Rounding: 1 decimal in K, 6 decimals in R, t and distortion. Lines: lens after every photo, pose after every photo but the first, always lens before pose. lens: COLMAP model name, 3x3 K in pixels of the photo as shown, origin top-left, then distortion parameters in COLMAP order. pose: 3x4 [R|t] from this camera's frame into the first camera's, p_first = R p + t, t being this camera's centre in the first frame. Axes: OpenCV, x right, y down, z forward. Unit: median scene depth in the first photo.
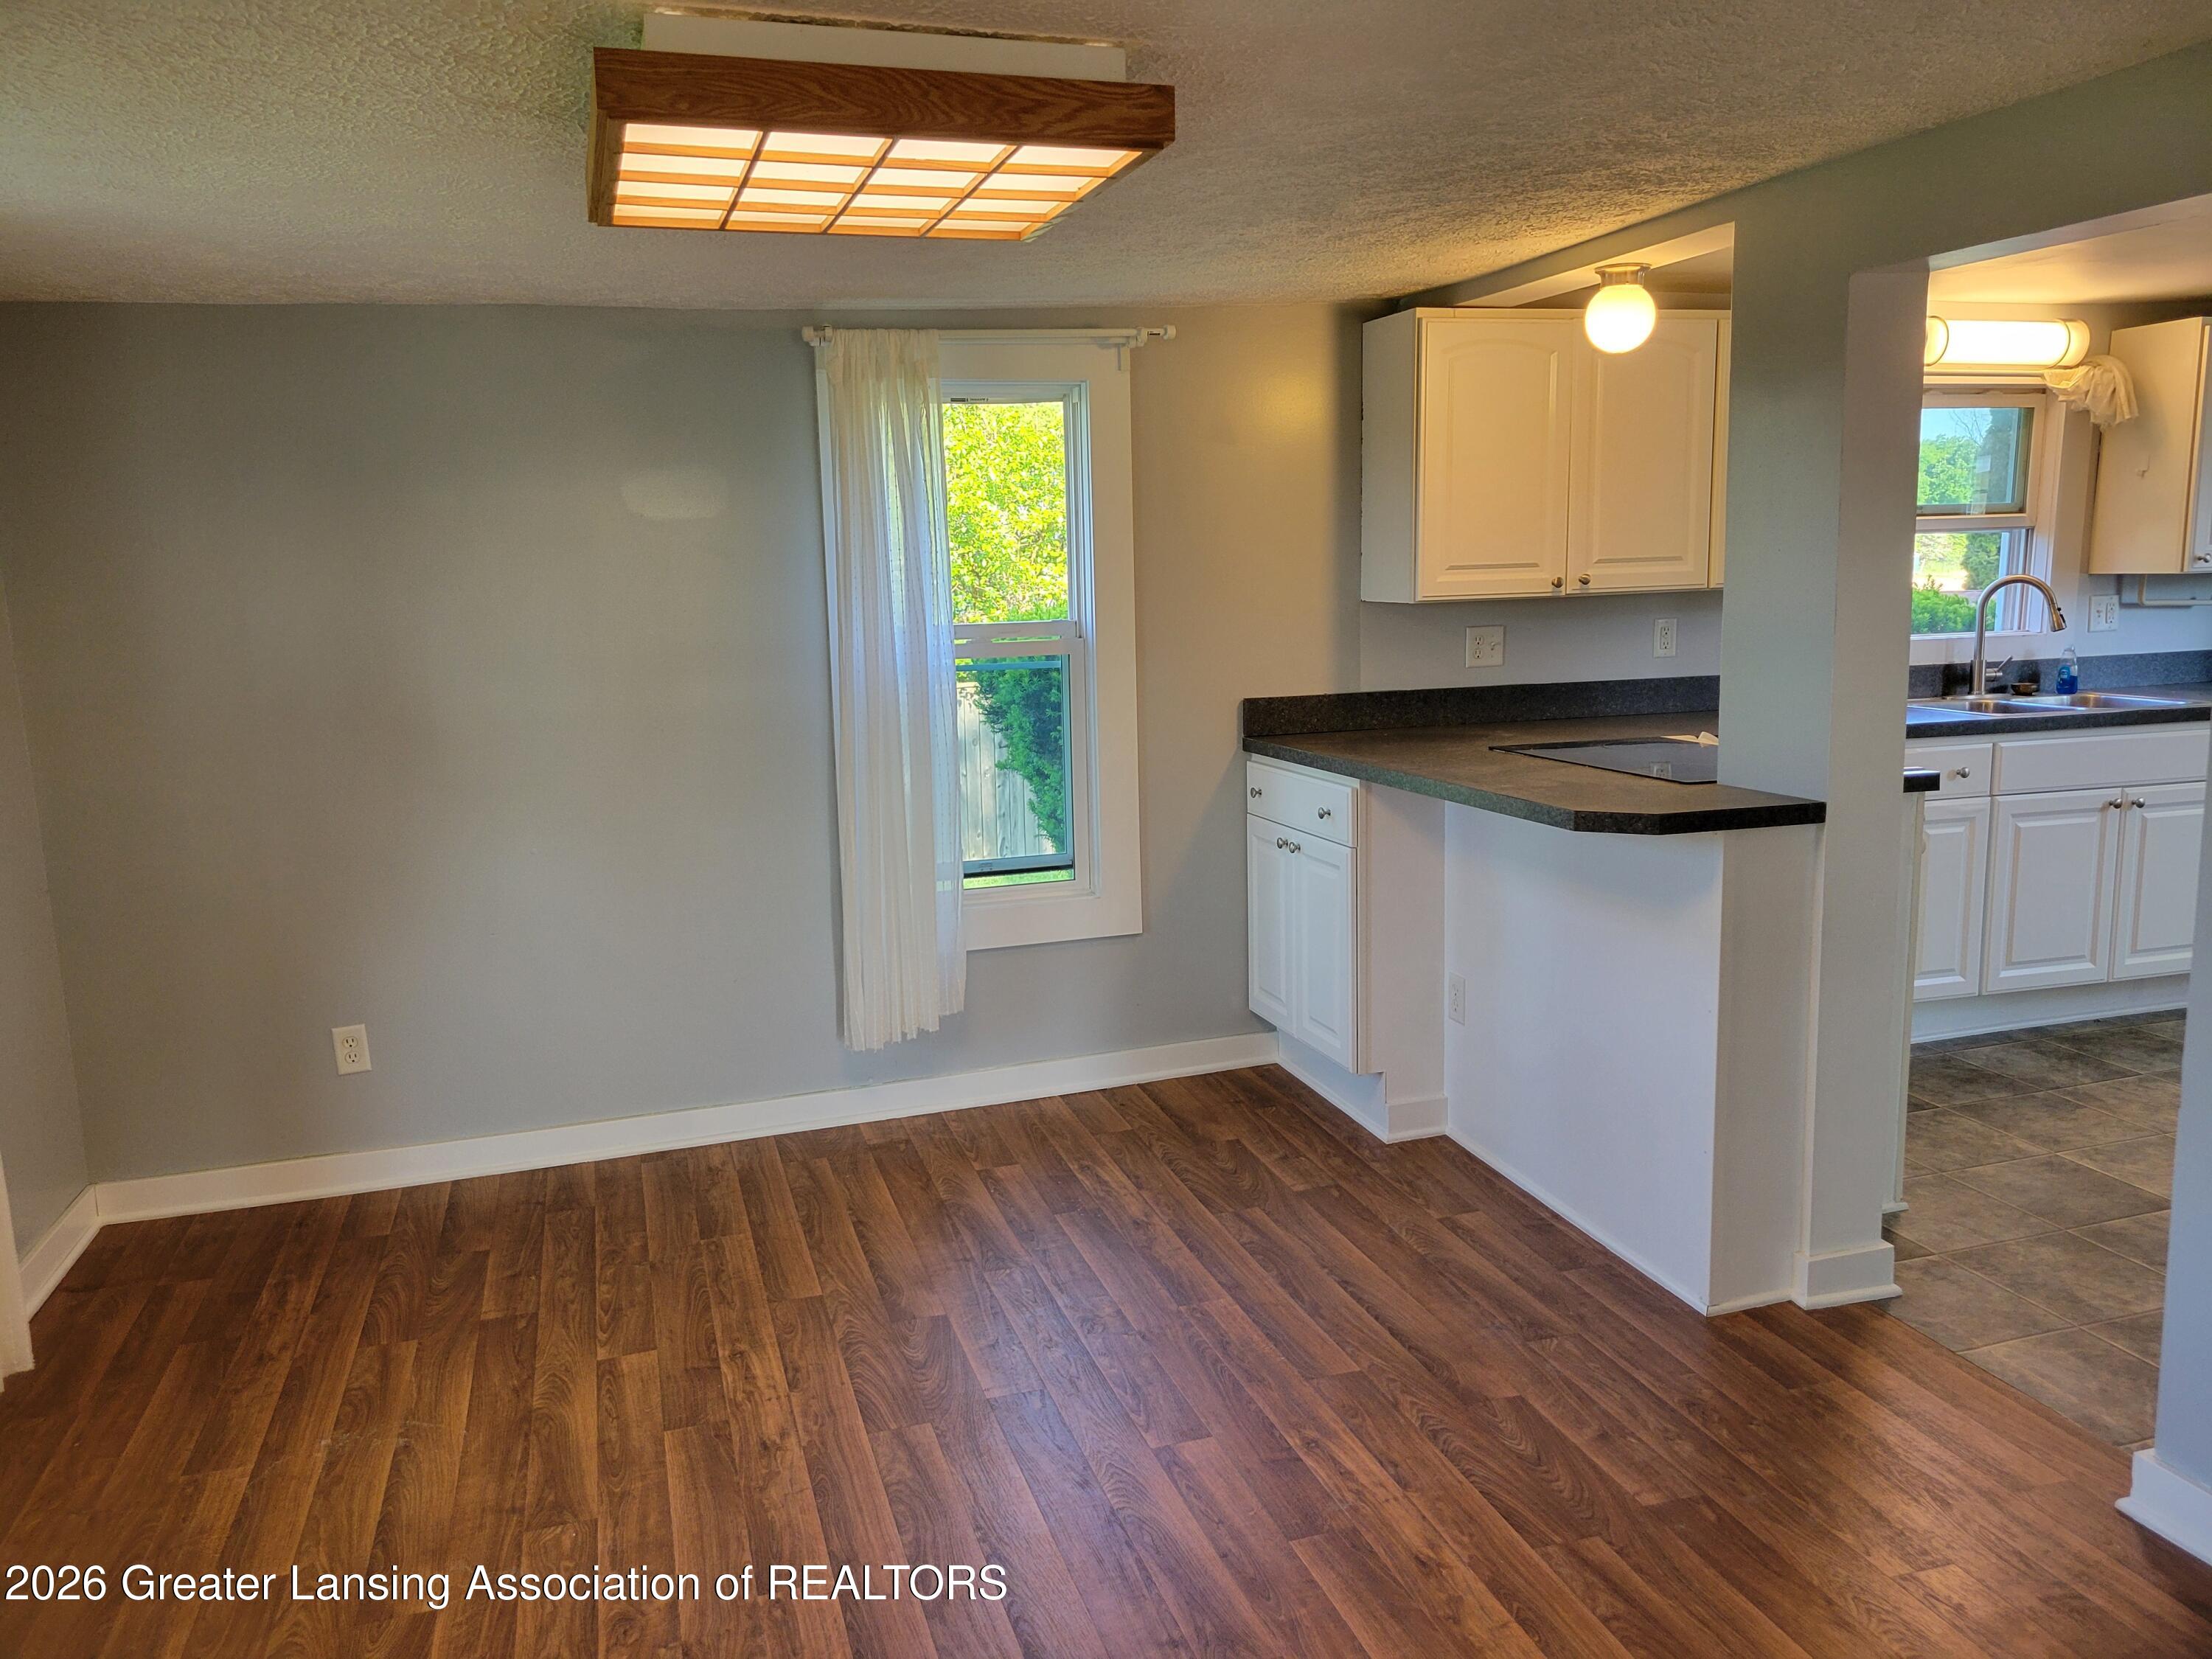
lens RADIAL K [[1652.0, 0, 1083.4], [0, 1652.0, 837.2], [0, 0, 1]] dist [0.047391, -0.028175]
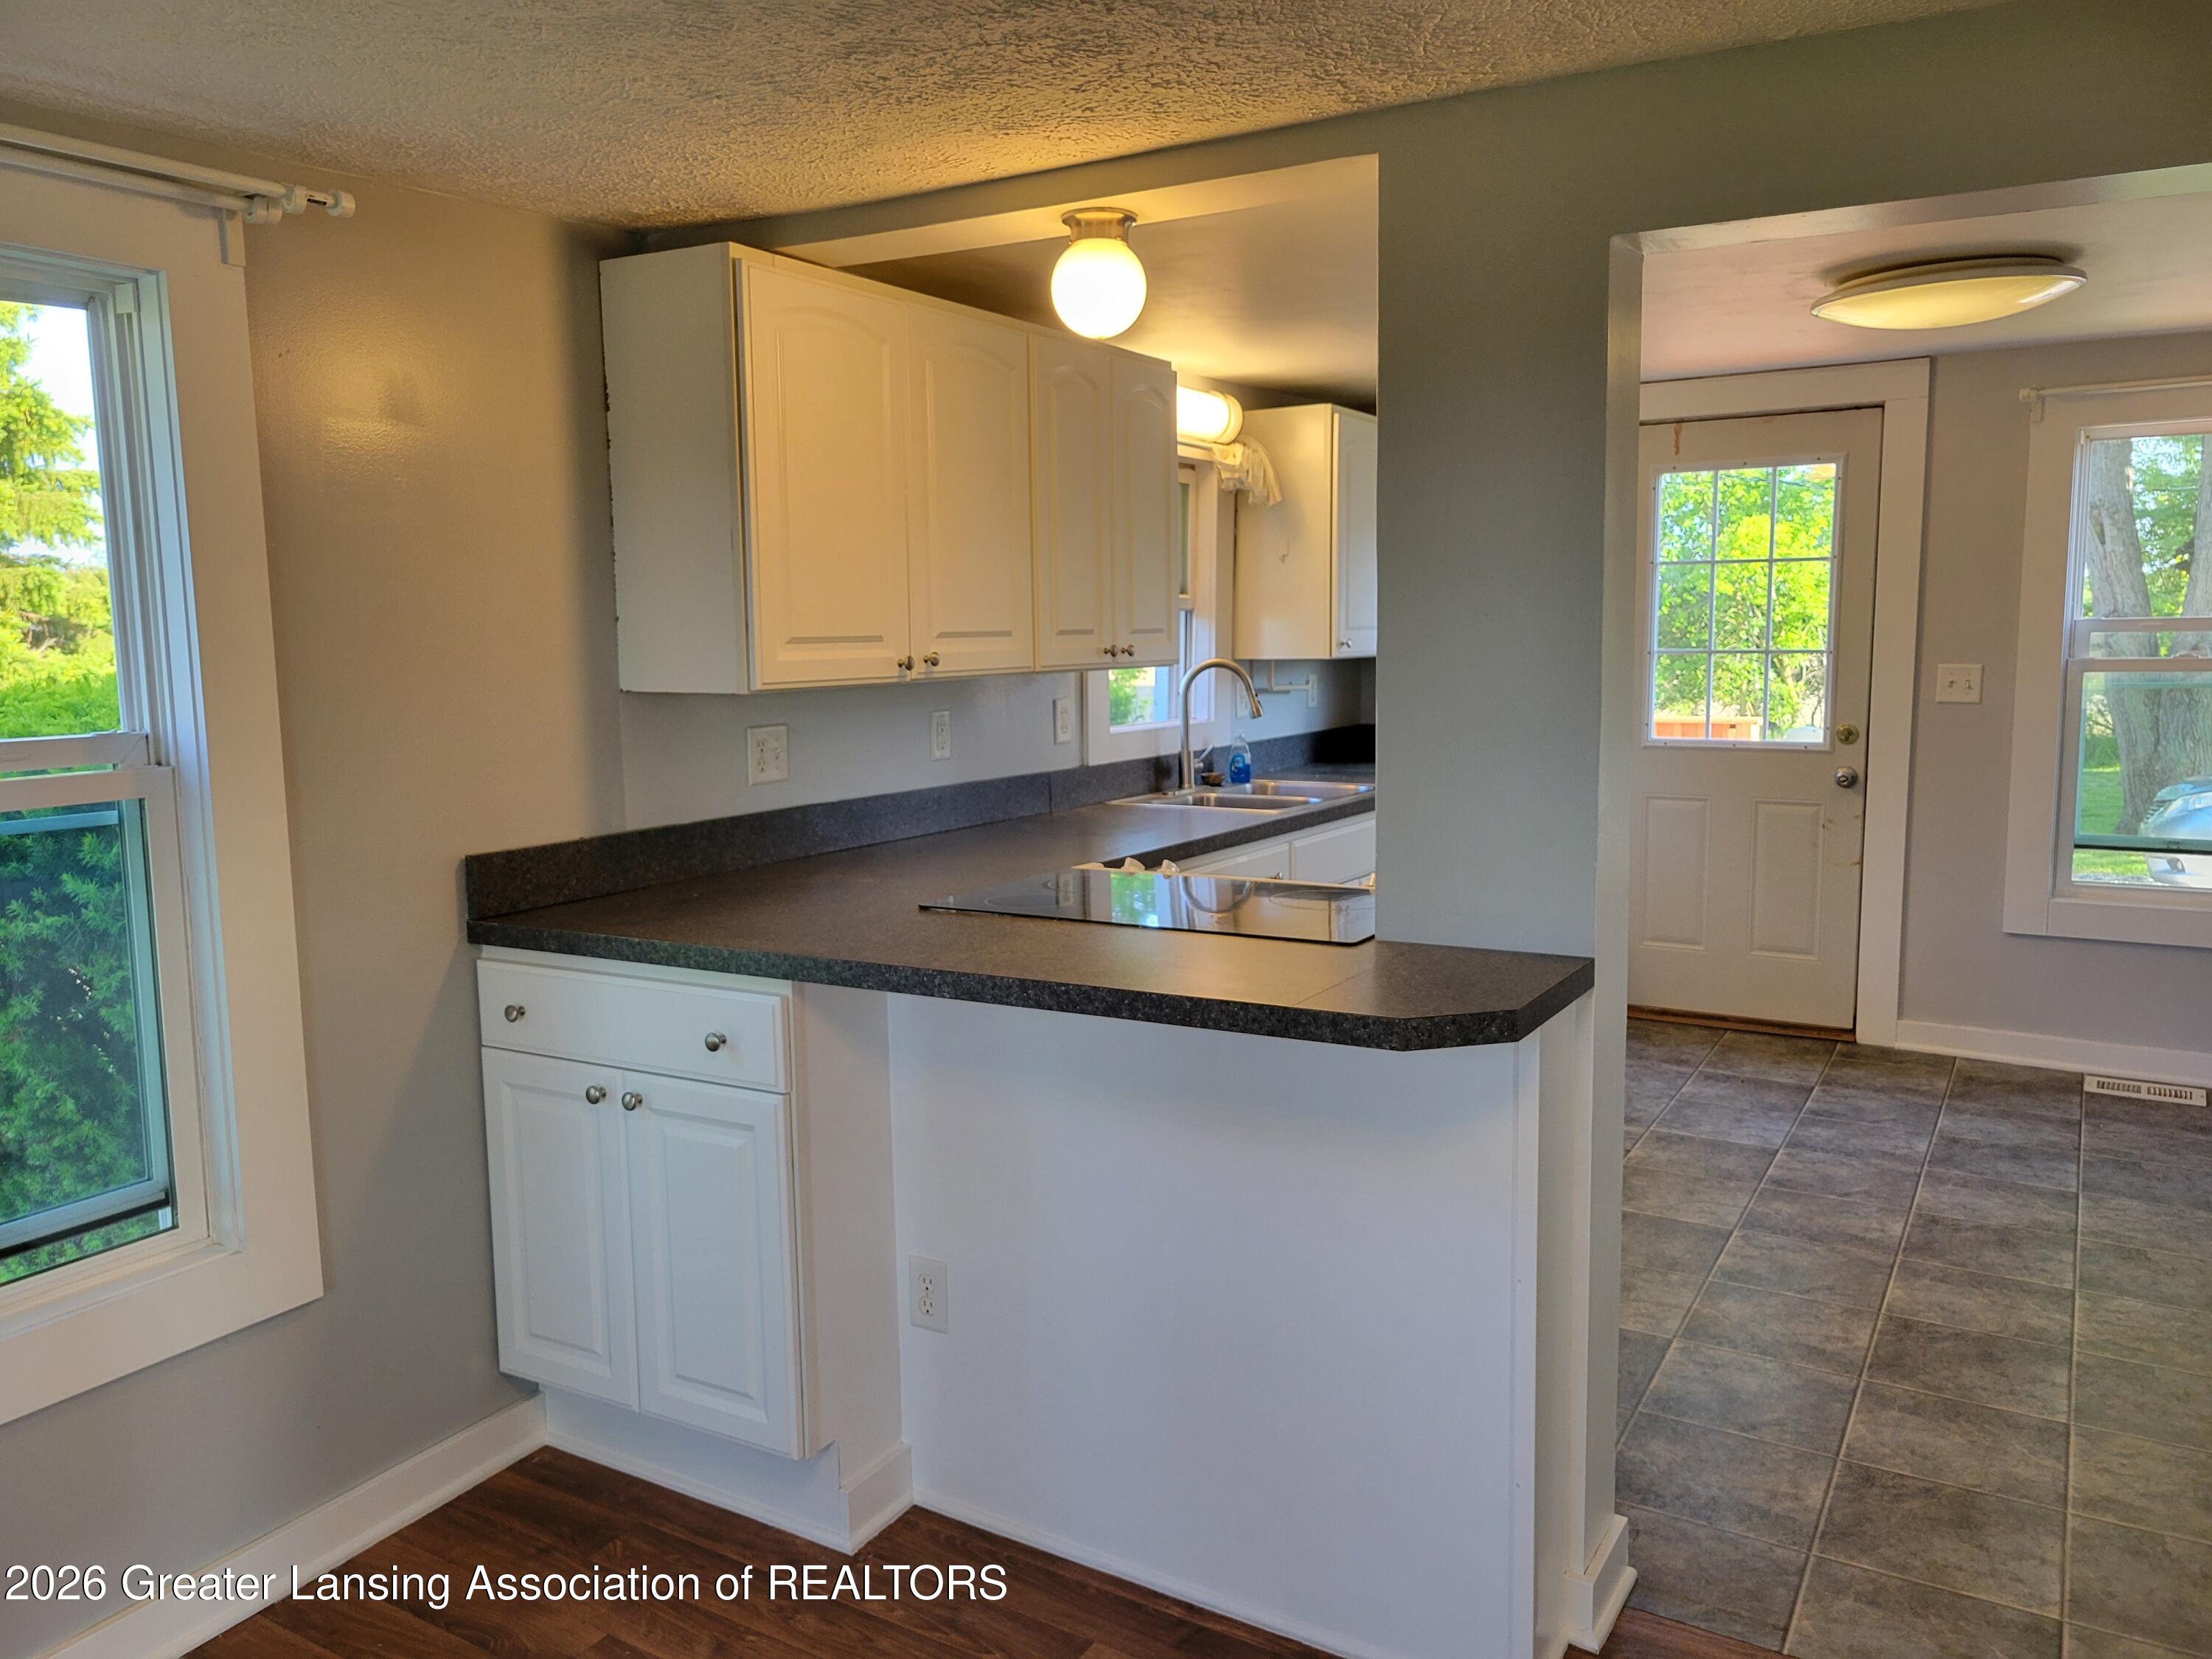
lens RADIAL K [[1674.2, 0, 1102.7], [0, 1674.2, 838.9], [0, 0, 1]] dist [0.011730, 0.005764]
pose [[0.738147, -0.070052, 0.670994, -0.137160], [0.105653, 0.994326, -0.012419, -0.058579], [-0.666316, 0.080059, 0.741359, 0.403392]]
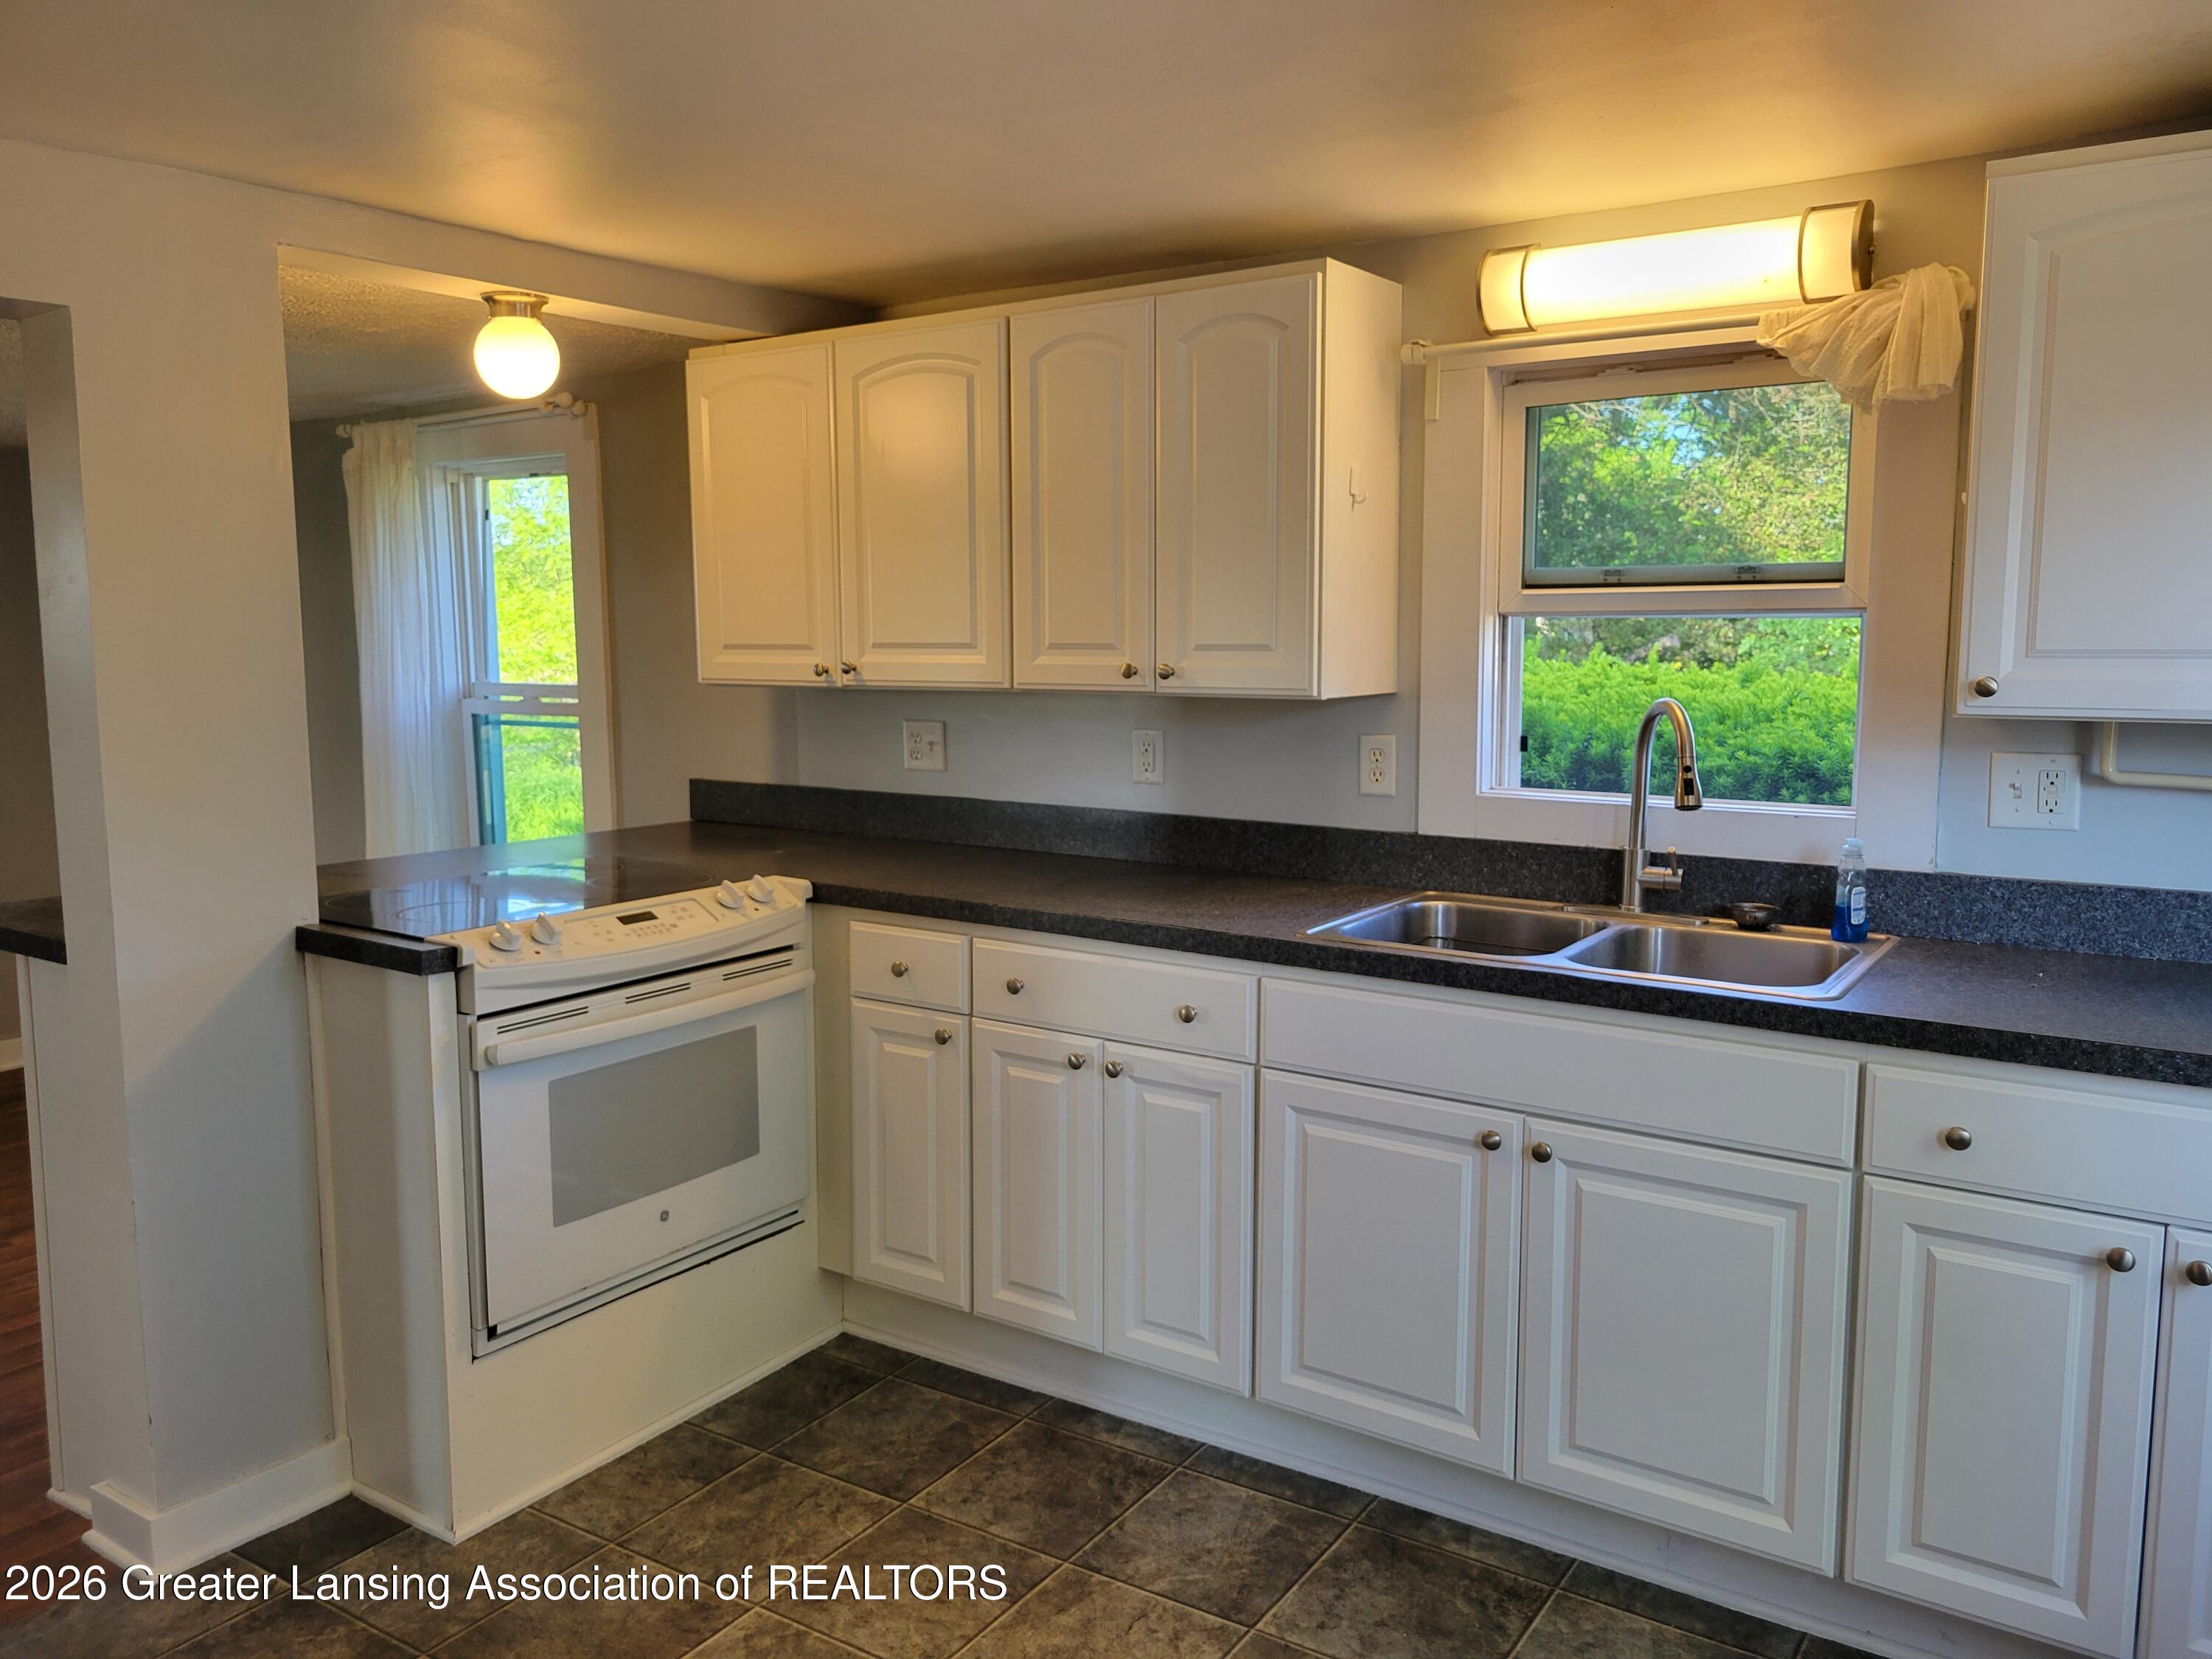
lens RADIAL K [[1652.0, 0, 1083.4], [0, 1652.0, 837.2], [0, 0, 1]] dist [0.047391, -0.028175]
pose [[0.620089, 0.124041, -0.774664, 0.969078], [-0.138893, 0.989181, 0.047211, -0.126454], [0.772139, 0.078321, 0.630609, 0.591573]]
